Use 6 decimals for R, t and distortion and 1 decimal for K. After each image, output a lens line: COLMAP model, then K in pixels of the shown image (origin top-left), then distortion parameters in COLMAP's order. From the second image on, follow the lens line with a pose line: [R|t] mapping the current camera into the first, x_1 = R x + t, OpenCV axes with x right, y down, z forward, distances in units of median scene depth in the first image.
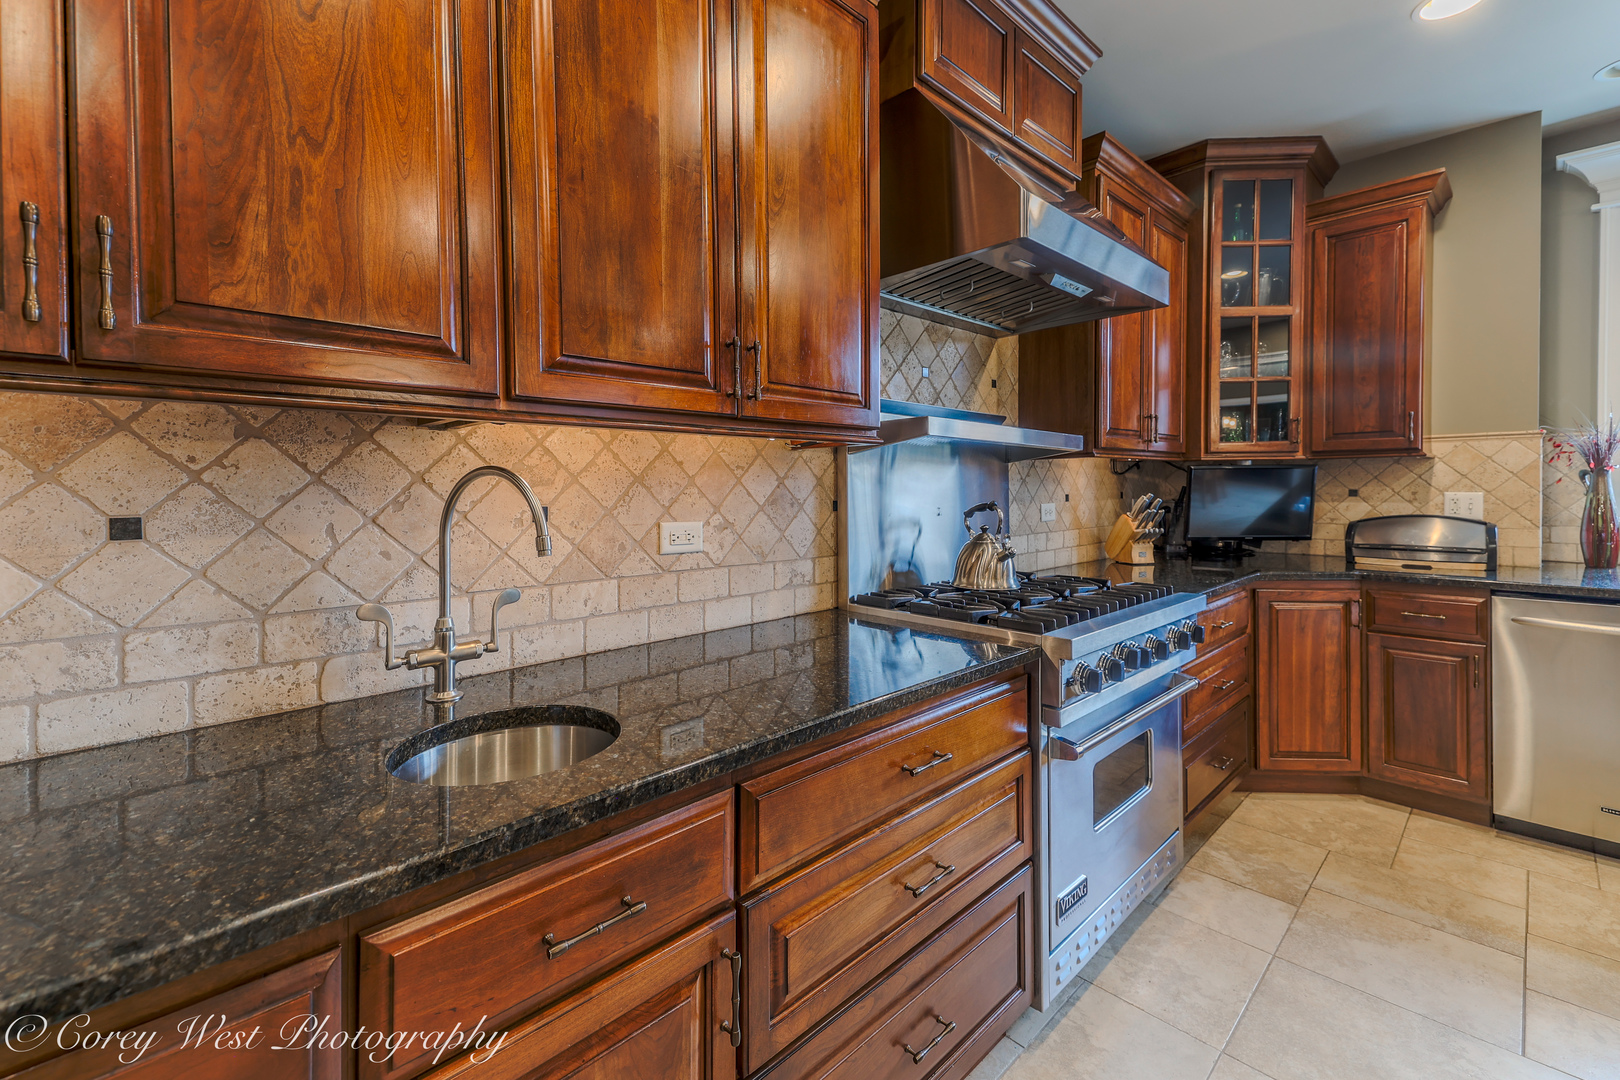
lens RADIAL K [[679.5, 0, 806.2], [0, 679.5, 504.6], [0, 0, 1]] dist [0.050505, -0.017726]
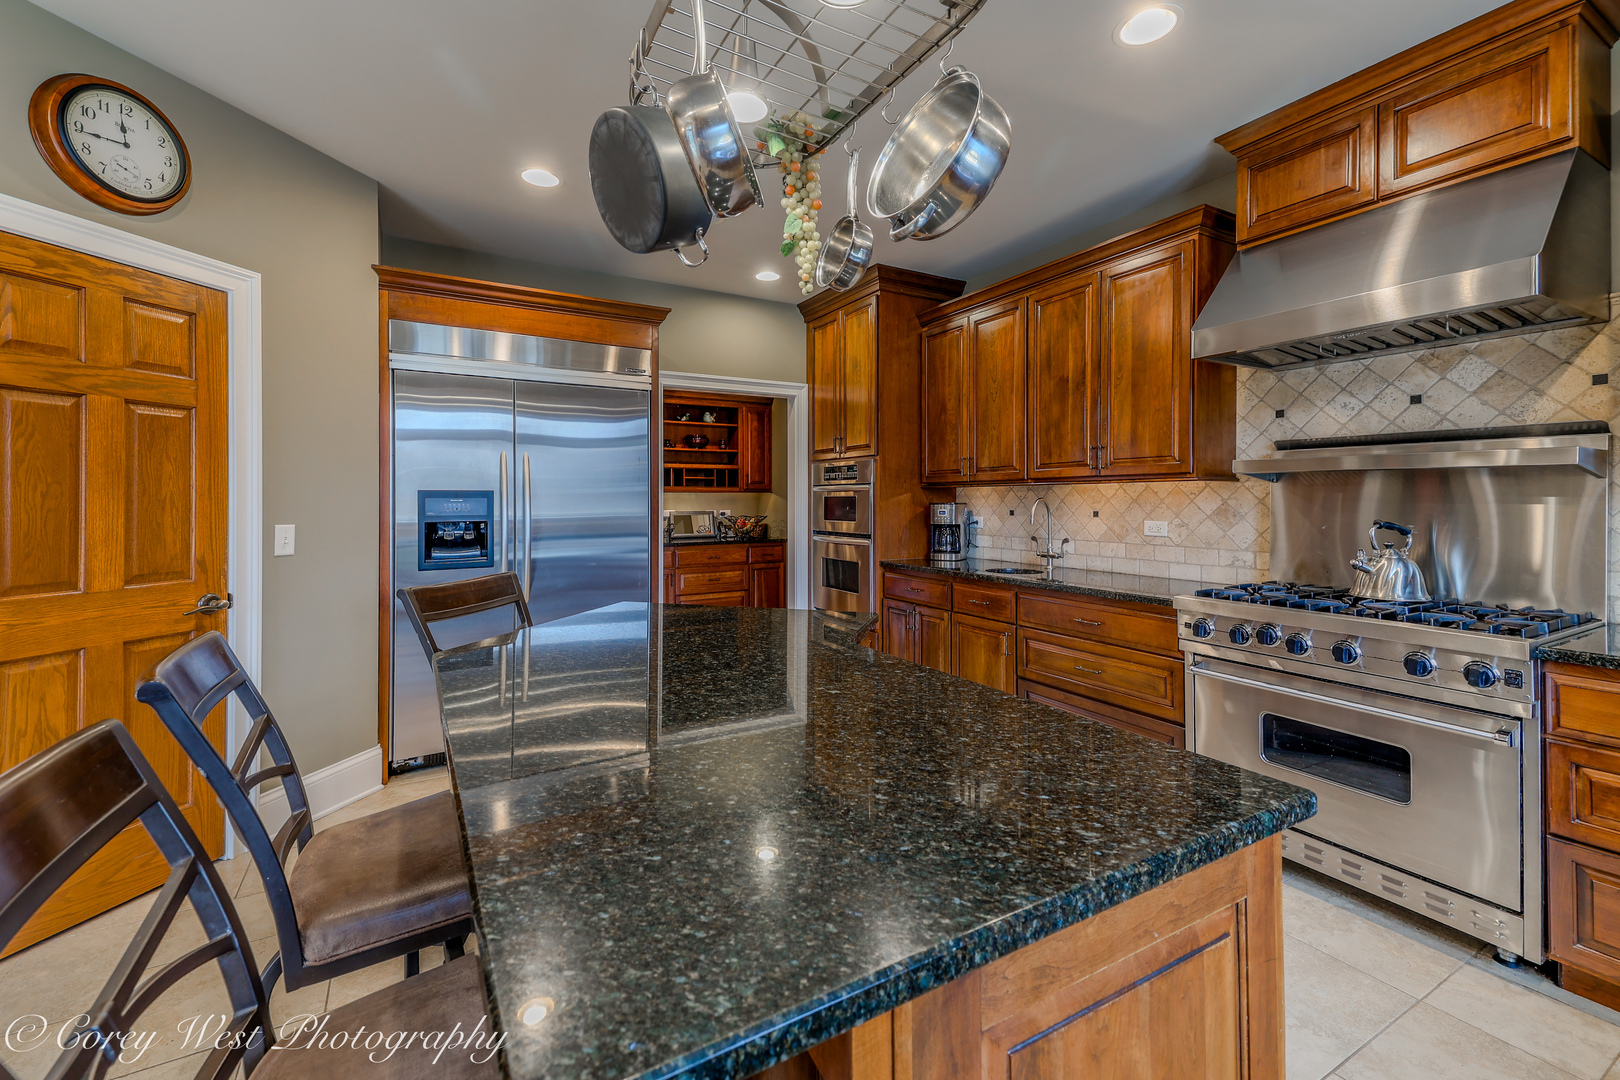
lens RADIAL K [[679.5, 0, 806.2], [0, 679.5, 504.6], [0, 0, 1]] dist [0.050505, -0.017726]
pose [[-0.238642, 0.012261, -0.971030, 1.996315], [-0.020197, 0.999641, 0.017585, -0.037944], [0.970898, 0.023808, -0.238309, 0.446789]]
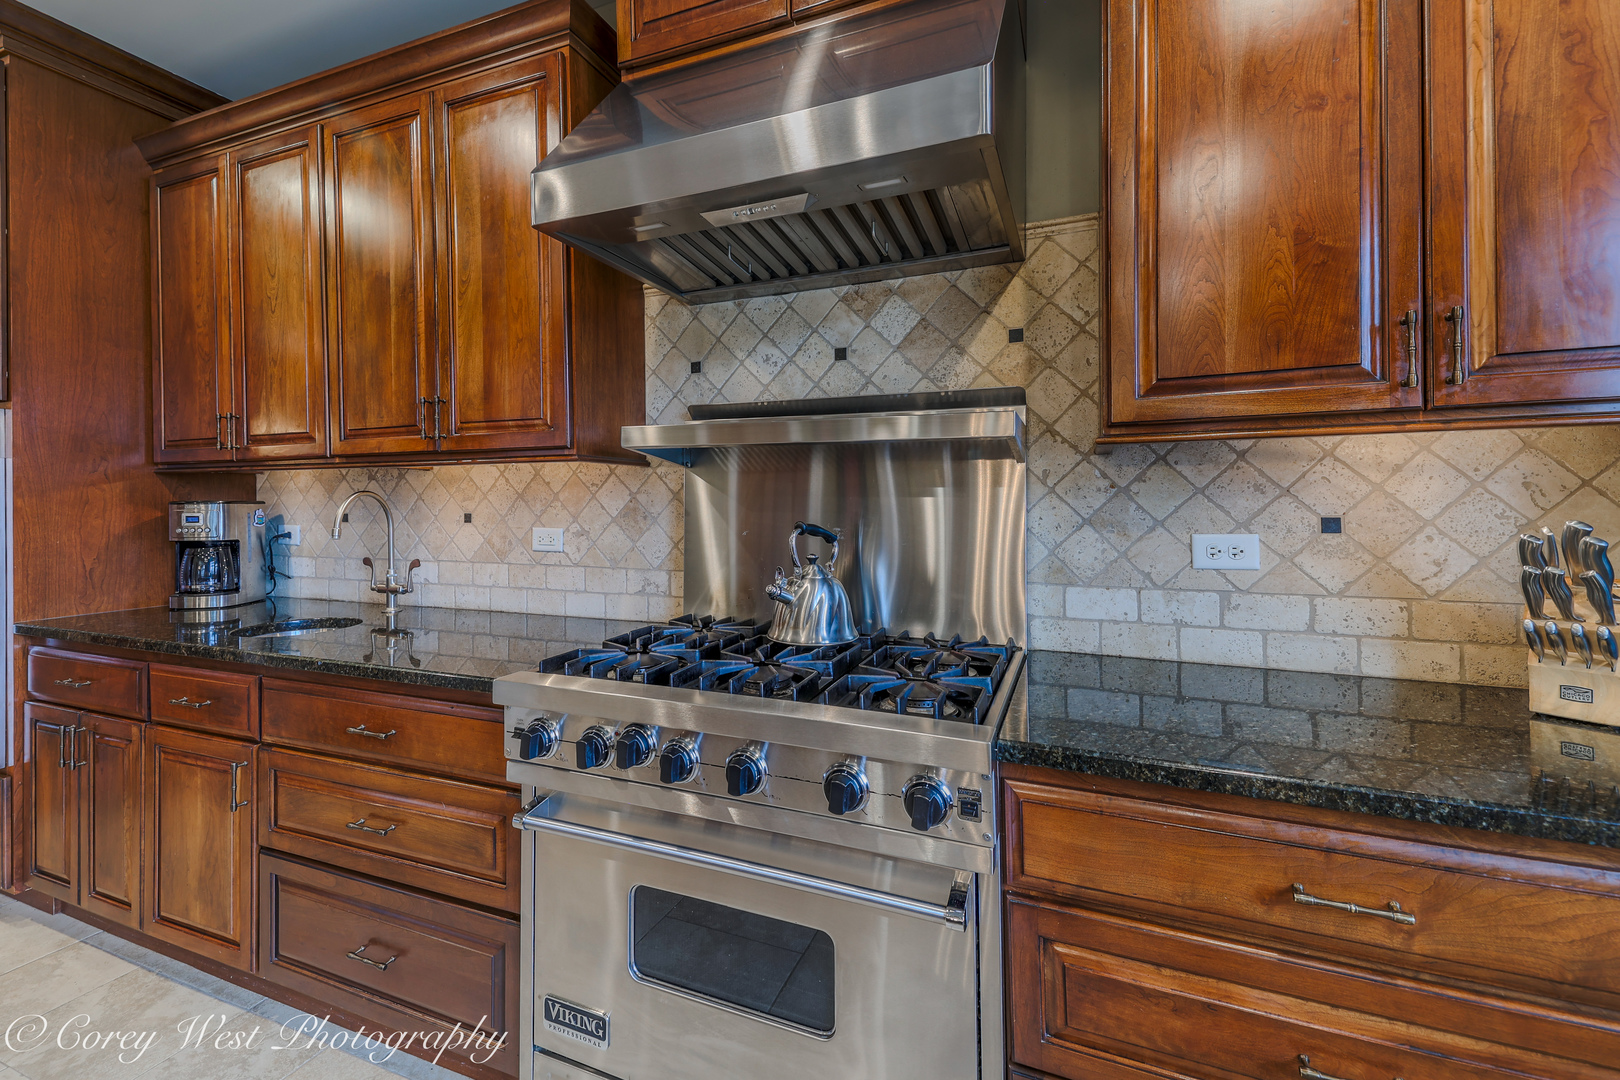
lens RADIAL K [[679.5, 0, 806.2], [0, 679.5, 504.6], [0, 0, 1]] dist [0.050505, -0.017726]
pose [[0.408186, 0.008913, -0.912855, 1.177057], [-0.020452, 0.999791, 0.000617, -0.029167], [0.912670, 0.018418, 0.408282, 0.874400]]
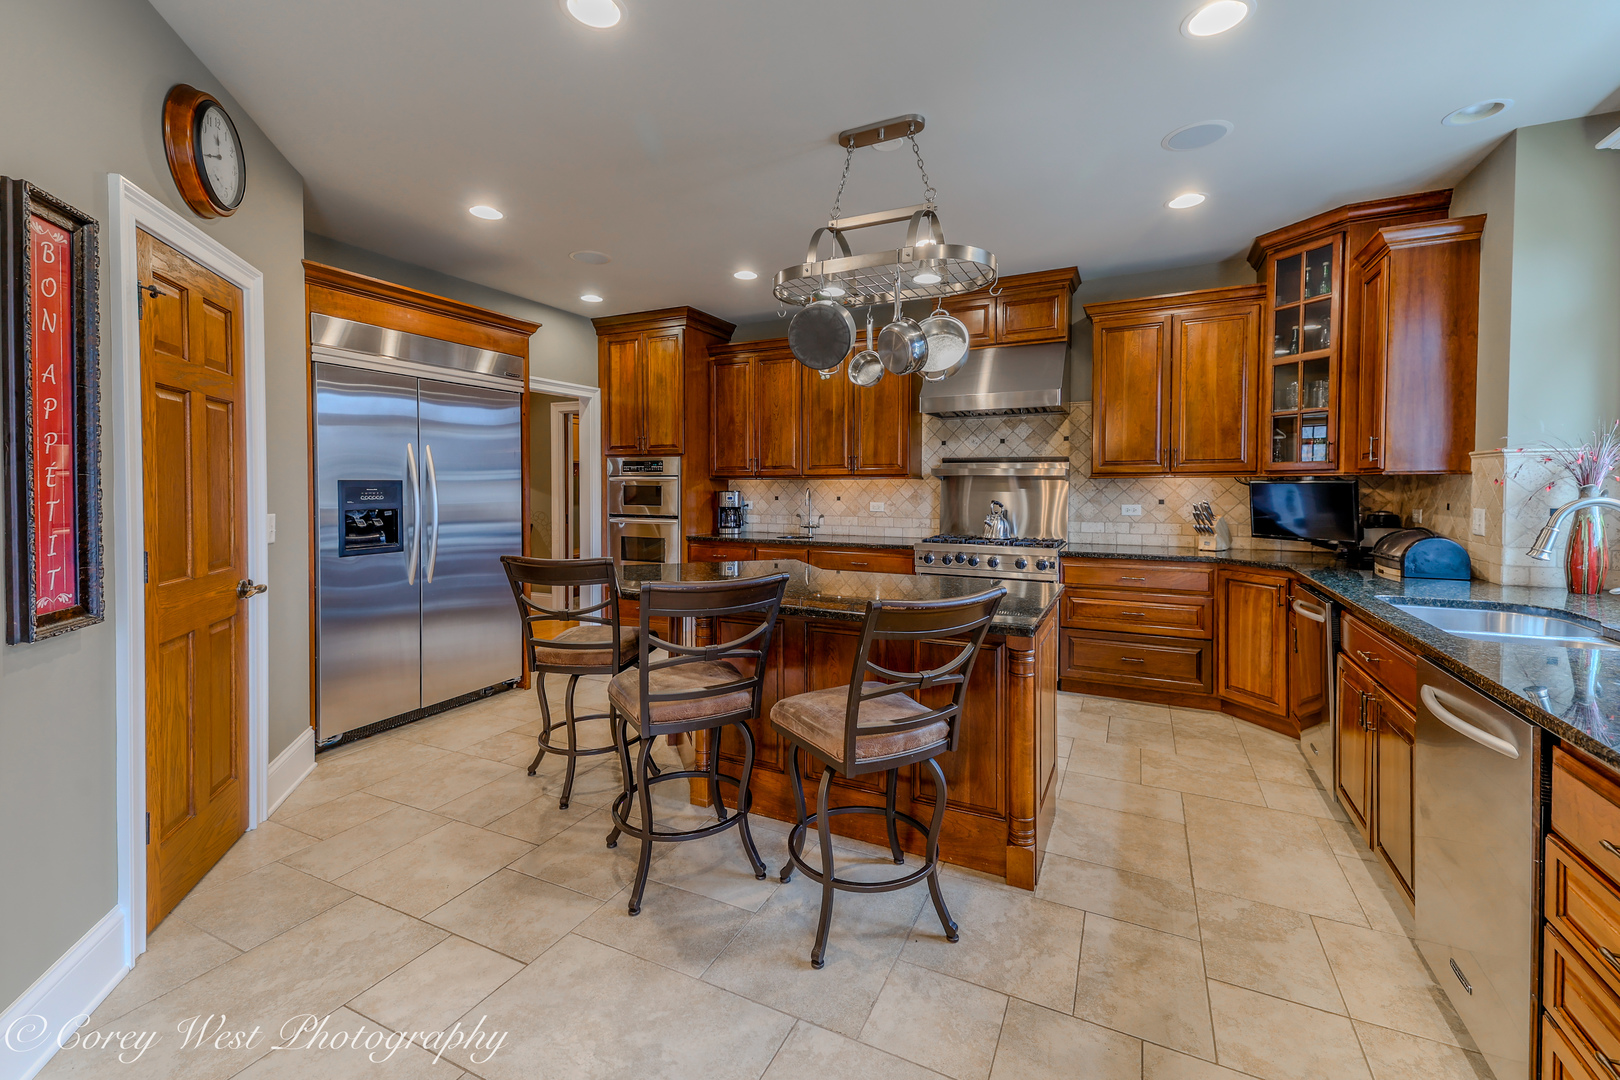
lens RADIAL K [[679.5, 0, 806.2], [0, 679.5, 504.6], [0, 0, 1]] dist [0.050505, -0.017726]
pose [[0.344820, 0.032220, -0.938116, 2.739328], [-0.026971, 0.999338, 0.024409, -0.035273], [0.938281, 0.016885, 0.345461, -0.474429]]
